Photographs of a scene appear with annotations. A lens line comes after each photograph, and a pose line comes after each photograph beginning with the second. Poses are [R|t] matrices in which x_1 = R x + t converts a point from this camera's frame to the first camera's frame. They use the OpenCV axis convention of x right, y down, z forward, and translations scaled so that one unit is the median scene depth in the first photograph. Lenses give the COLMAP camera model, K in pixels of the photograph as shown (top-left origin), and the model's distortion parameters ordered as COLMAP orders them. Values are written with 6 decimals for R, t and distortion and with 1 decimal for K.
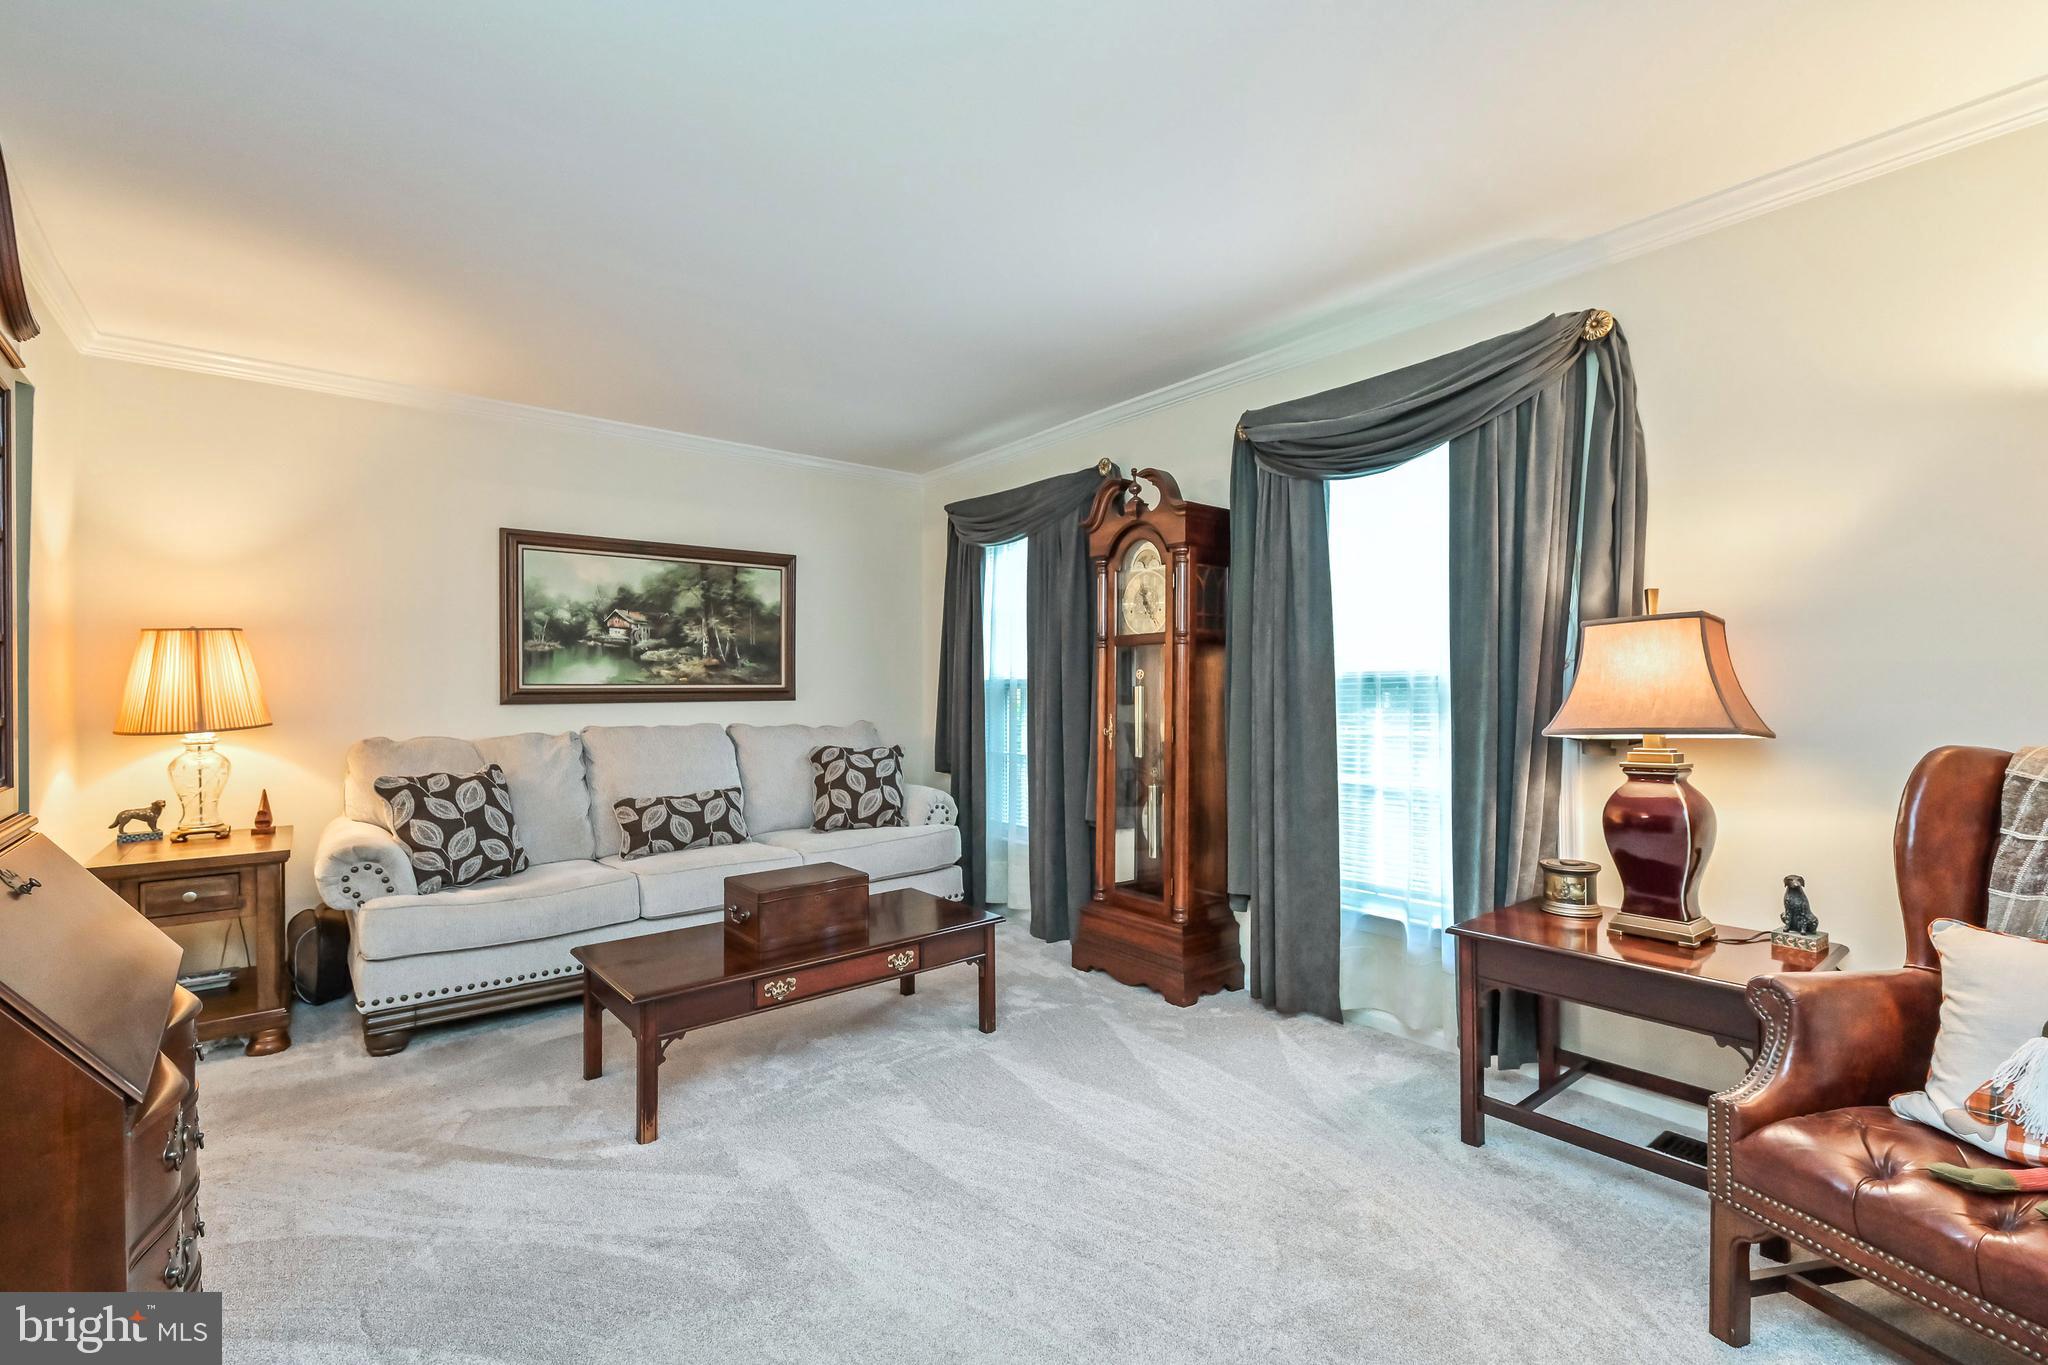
lens RADIAL K [[922.5, 0, 1024.0], [0, 922.5, 682.5], [0, 0, 1]] dist [-0.001227, -0.000687]
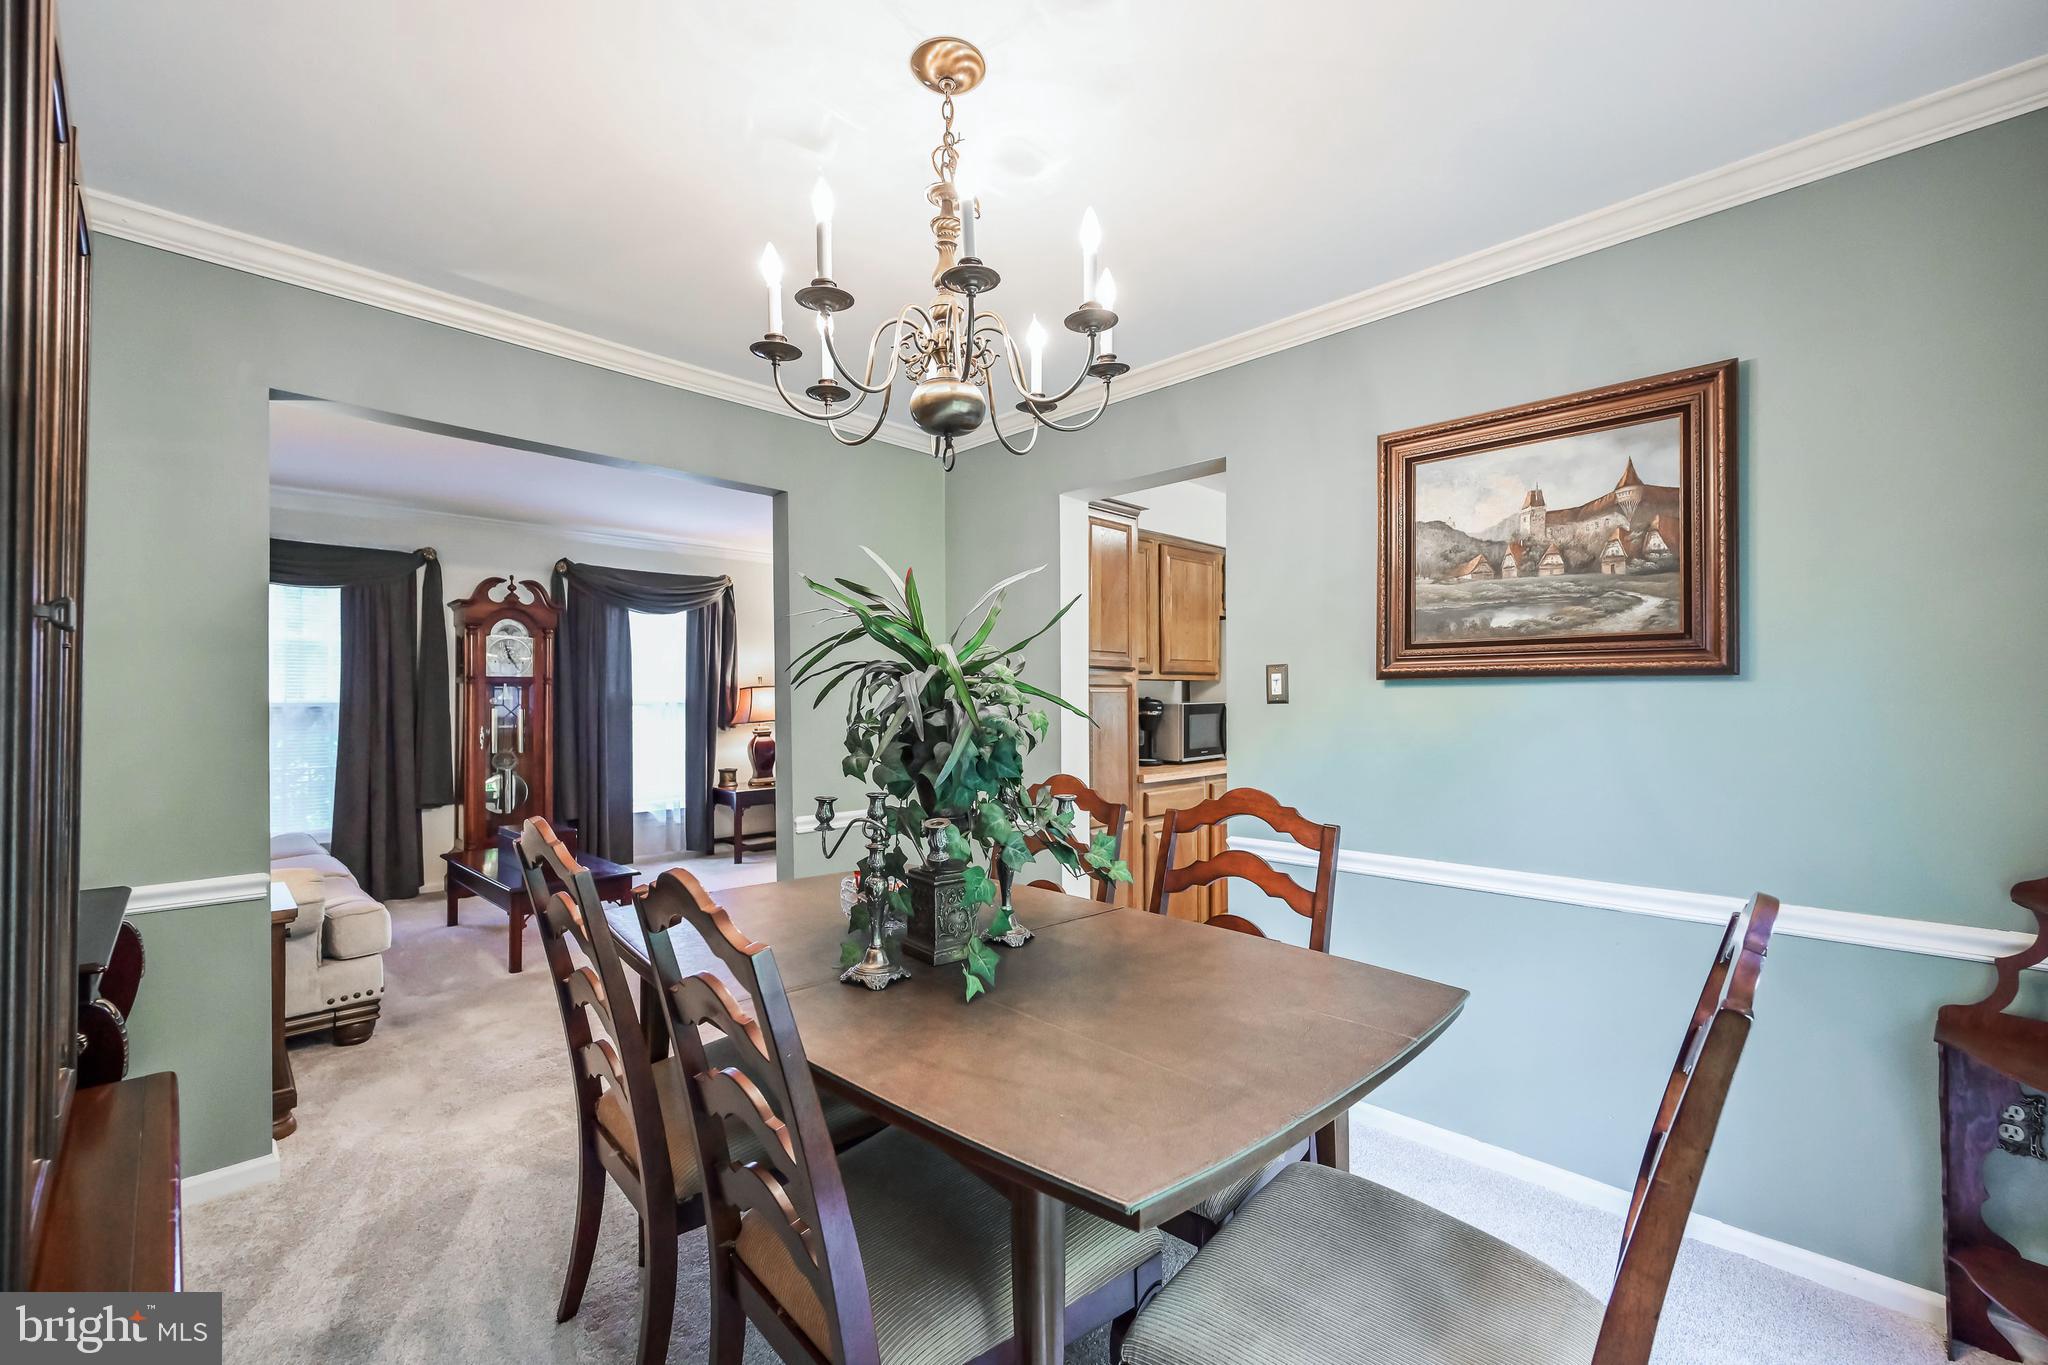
lens RADIAL K [[852.6, 0, 1024.0], [0, 852.6, 682.5], [0, 0, 1]] dist [-0.000044, -0.000008]
pose [[-0.105336, 0.015874, 0.994310, -1.770131], [-0.008218, 0.999825, -0.016833, -0.027650], [-0.994403, -0.009944, -0.105187, 0.293500]]
